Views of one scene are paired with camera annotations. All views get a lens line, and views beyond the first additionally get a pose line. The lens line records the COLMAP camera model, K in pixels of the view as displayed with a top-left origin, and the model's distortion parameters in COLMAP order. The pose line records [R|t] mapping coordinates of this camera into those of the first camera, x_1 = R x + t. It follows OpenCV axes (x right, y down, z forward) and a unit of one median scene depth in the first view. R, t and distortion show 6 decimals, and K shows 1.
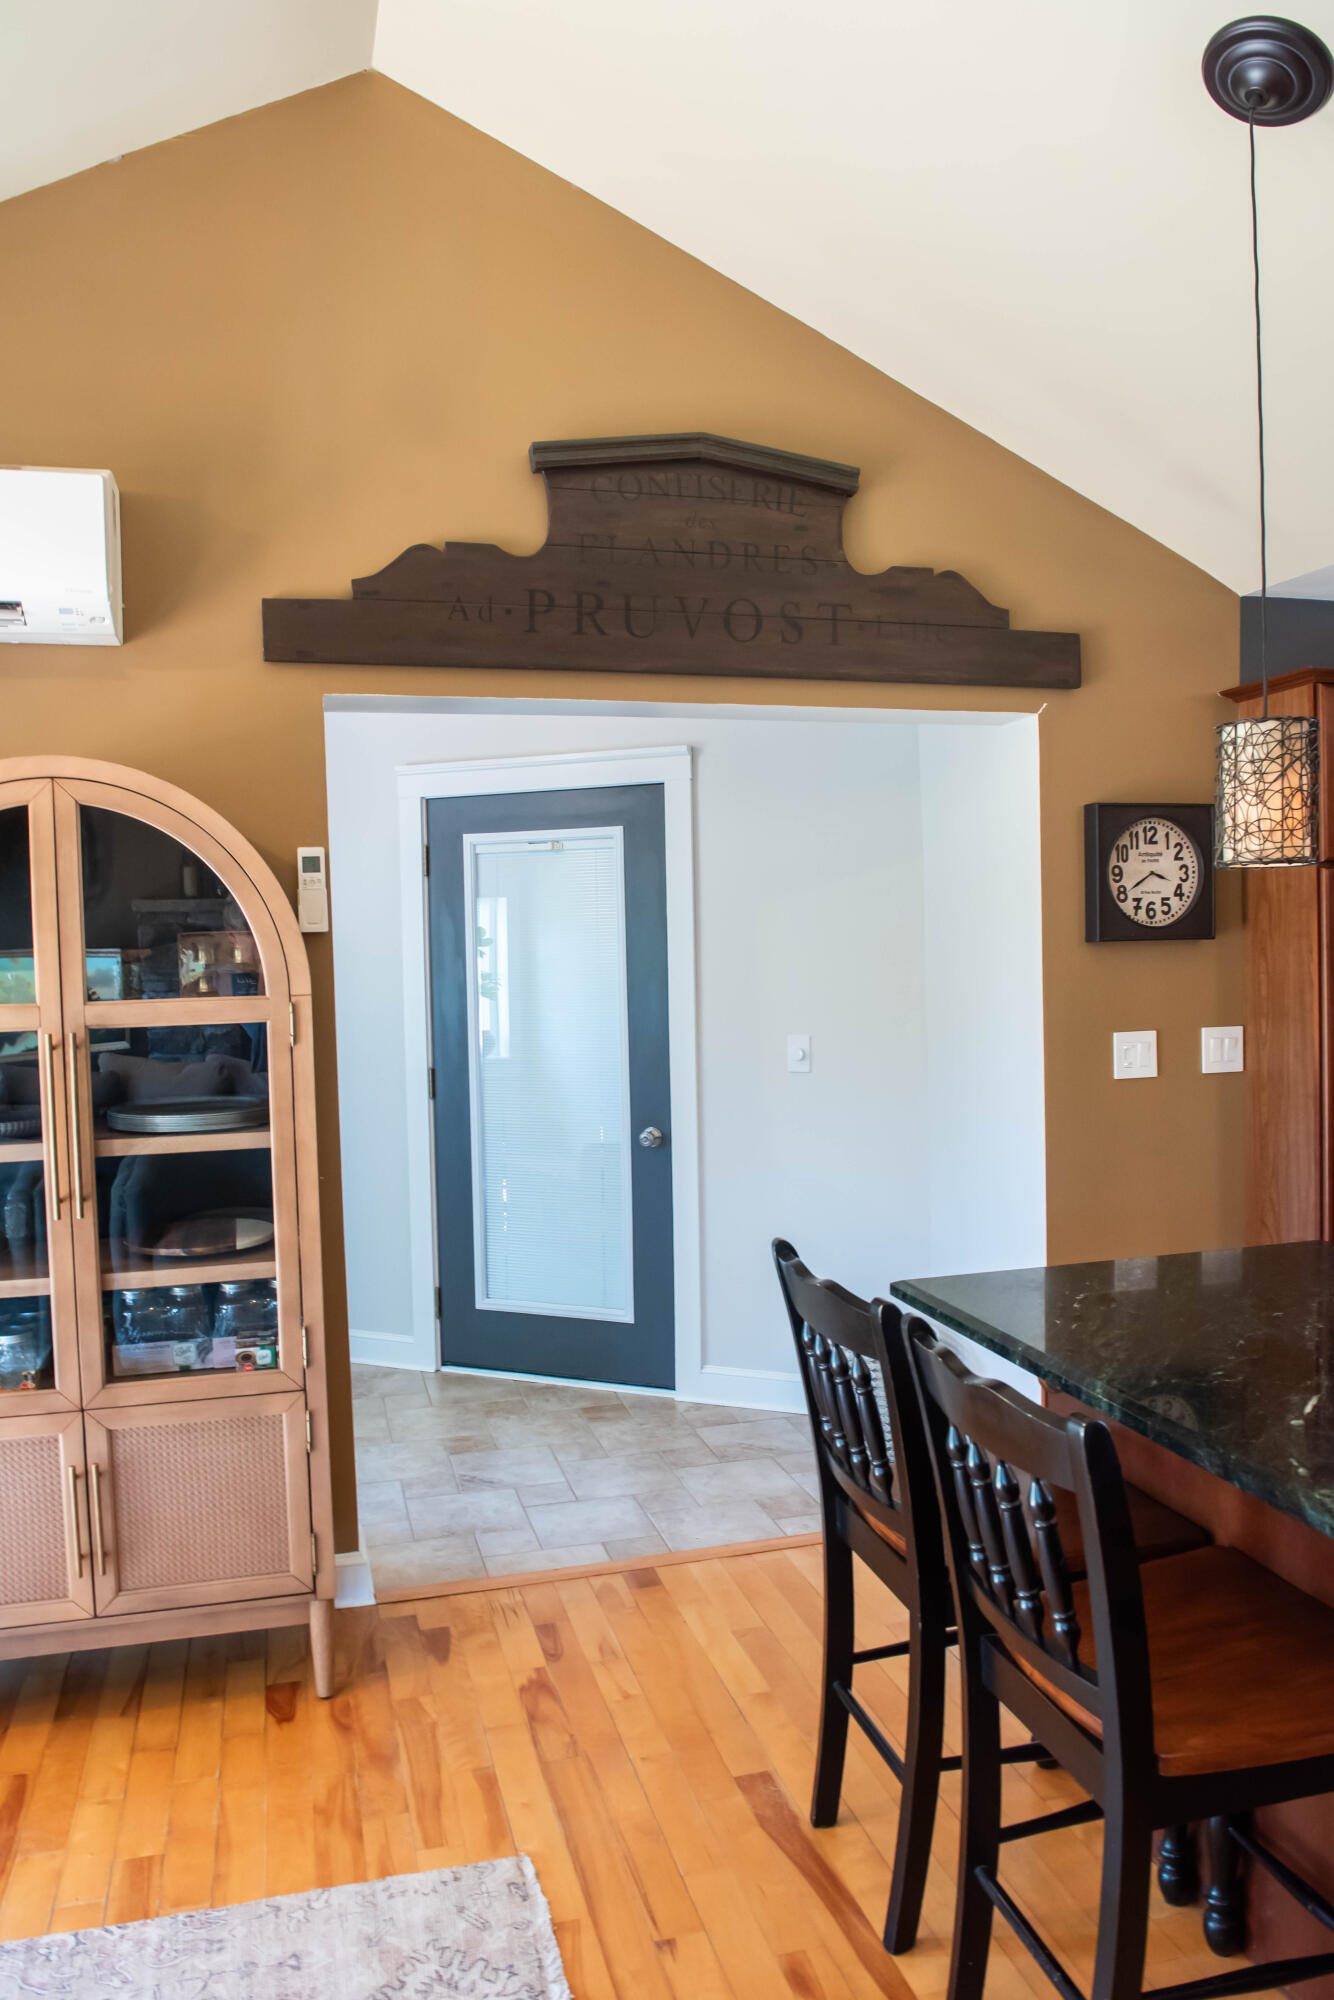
lens RADIAL K [[1401.7, 0, 636.2], [0, 1401.7, 1004.5], [0, 0, 1]] dist [-0.044534, -0.014365]
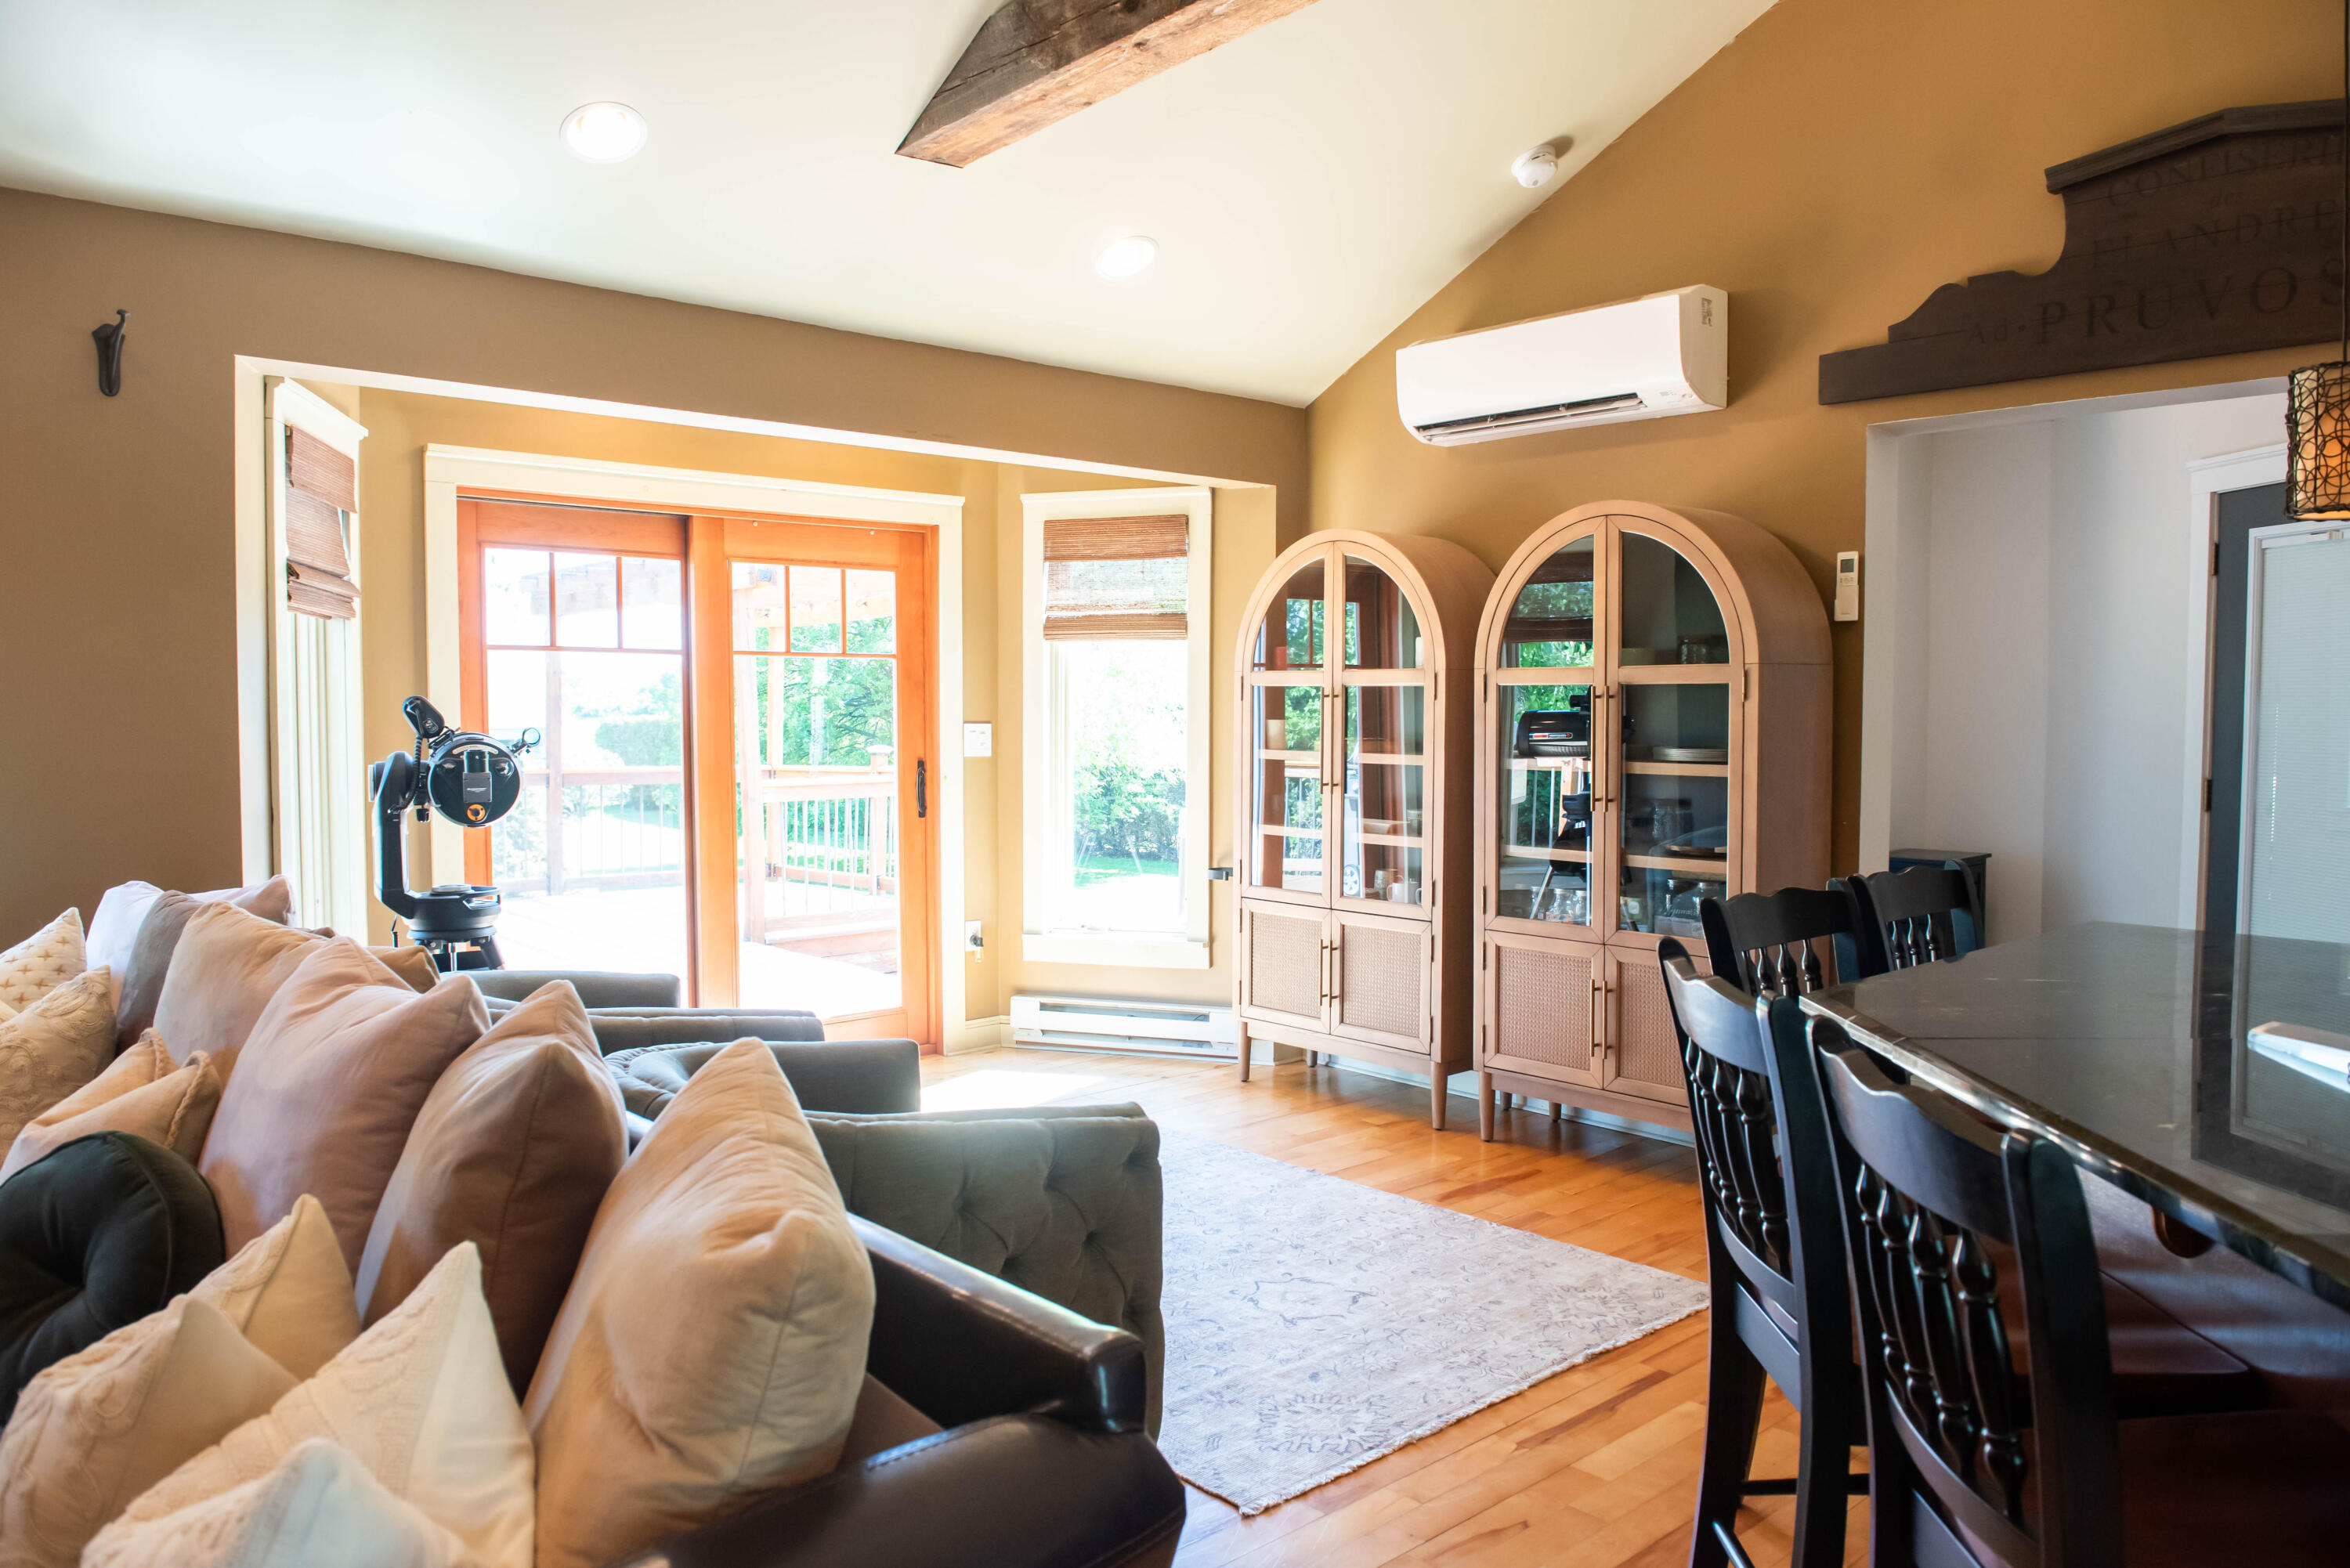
lens RADIAL K [[1646.8, 0, 1182.7], [0, 1646.8, 782.2], [0, 0, 1]] dist [-0.044534, -0.014365]
pose [[0.449442, 0.062664, -0.891109, 0.831199], [-0.055016, 0.997585, 0.042403, 0.063181], [0.891614, 0.029968, 0.451804, -0.170316]]
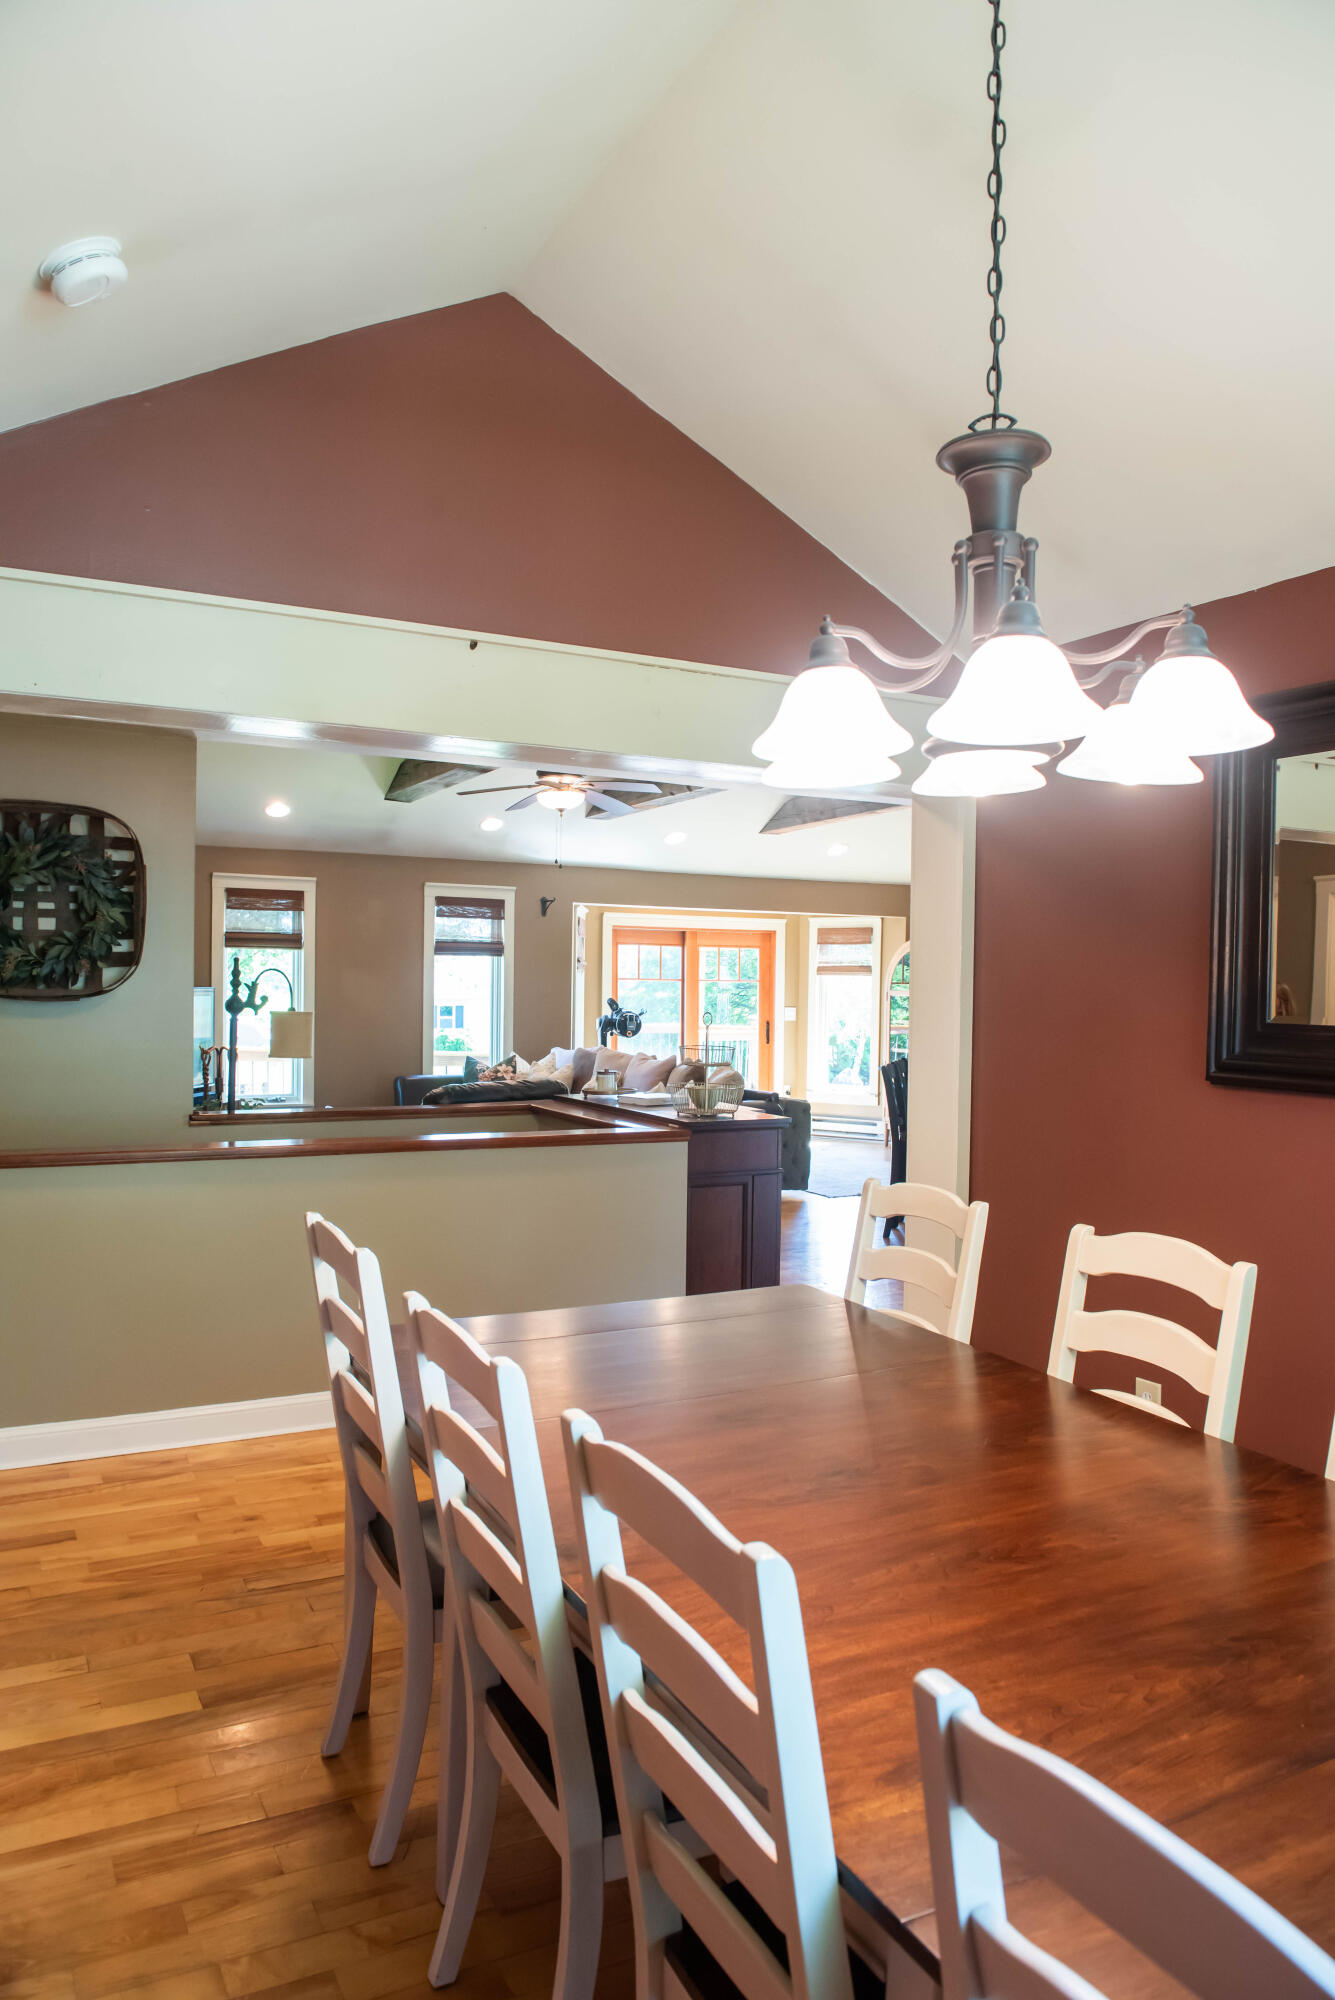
lens RADIAL K [[1401.7, 0, 666.4], [0, 1401.7, 1016.5], [0, 0, 1]] dist [-0.044534, -0.014365]
pose [[0.213585, 0.050957, -0.975595, 1.940262], [-0.067356, 0.997030, 0.037330, 0.023295], [0.974600, 0.057739, 0.216383, -0.481250]]
